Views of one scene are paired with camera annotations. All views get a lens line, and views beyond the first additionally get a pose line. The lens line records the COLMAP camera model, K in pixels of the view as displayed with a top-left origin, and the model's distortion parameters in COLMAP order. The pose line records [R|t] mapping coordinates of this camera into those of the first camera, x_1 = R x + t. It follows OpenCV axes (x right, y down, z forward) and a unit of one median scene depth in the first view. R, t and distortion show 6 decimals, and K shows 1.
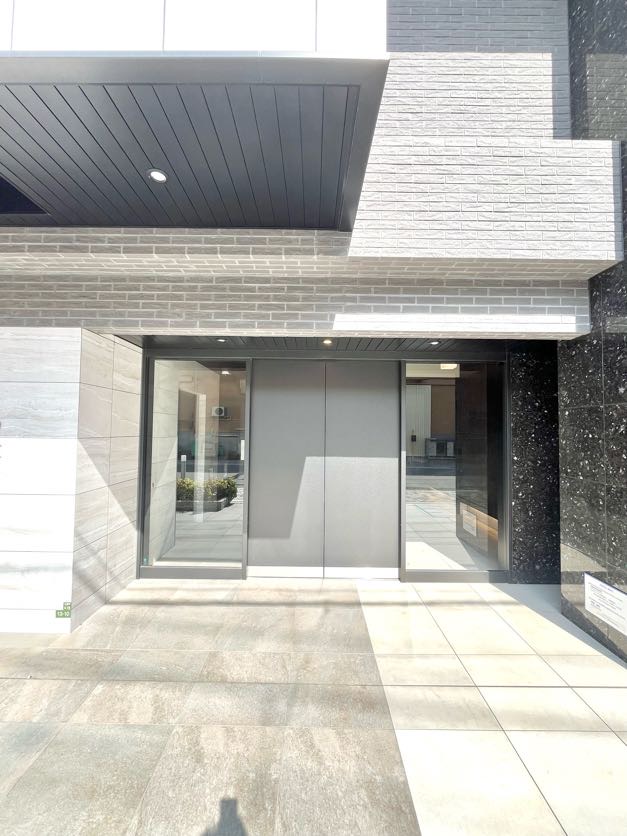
lens RADIAL K [[334.3, 0, 313.5], [0, 334.3, 418.0], [0, 0, 1]] dist [-0.002112, -0.000448]
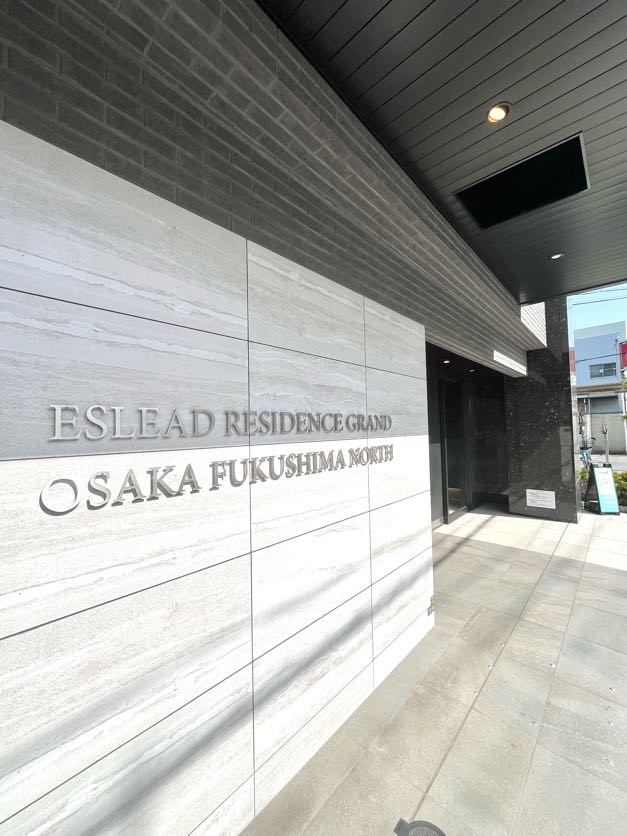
lens RADIAL K [[334.3, 0, 313.5], [0, 334.3, 418.0], [0, 0, 1]] dist [-0.002112, -0.000448]
pose [[0.677285, -0.002810, 0.735716, -1.679943], [0.004278, 0.999991, -0.000120, 0.008746], [-0.735709, 0.003228, 0.677290, 0.562560]]
